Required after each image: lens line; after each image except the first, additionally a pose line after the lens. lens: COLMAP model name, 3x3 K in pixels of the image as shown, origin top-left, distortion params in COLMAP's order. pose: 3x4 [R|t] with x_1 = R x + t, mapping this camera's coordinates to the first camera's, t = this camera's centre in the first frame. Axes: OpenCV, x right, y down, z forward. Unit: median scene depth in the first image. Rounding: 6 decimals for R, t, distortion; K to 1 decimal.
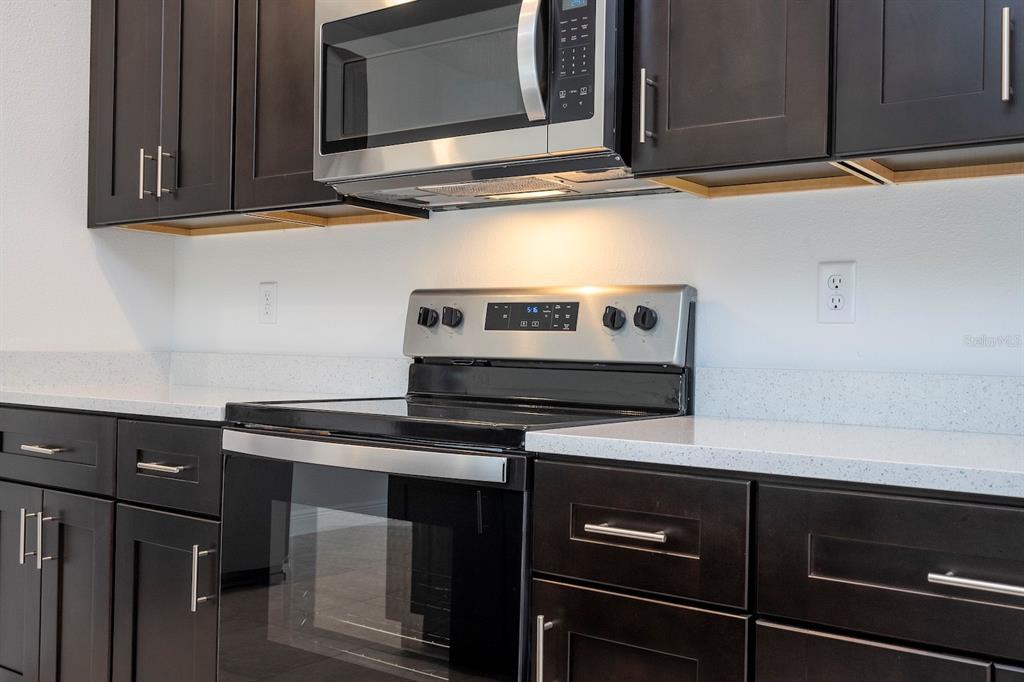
lens RADIAL K [[999.3, 0, 514.2], [0, 999.3, 343.0], [0, 0, 1]] dist [0.037218, 0.000000]
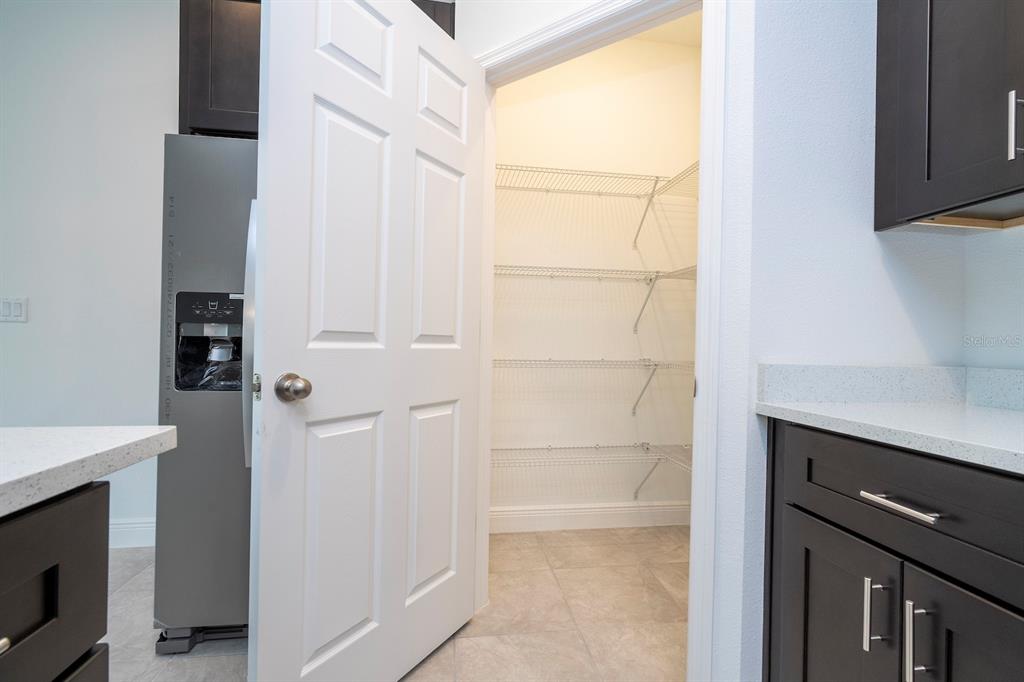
lens RADIAL K [[463.7, 0, 512.8], [0, 463.7, 342.1], [0, 0, 1]] dist [0.004513, 0.000992]
pose [[0.696906, -0.007050, -0.717128, -0.352421], [-0.004419, 0.999890, -0.014123, -0.005287], [0.717149, 0.013011, 0.696799, 0.471638]]
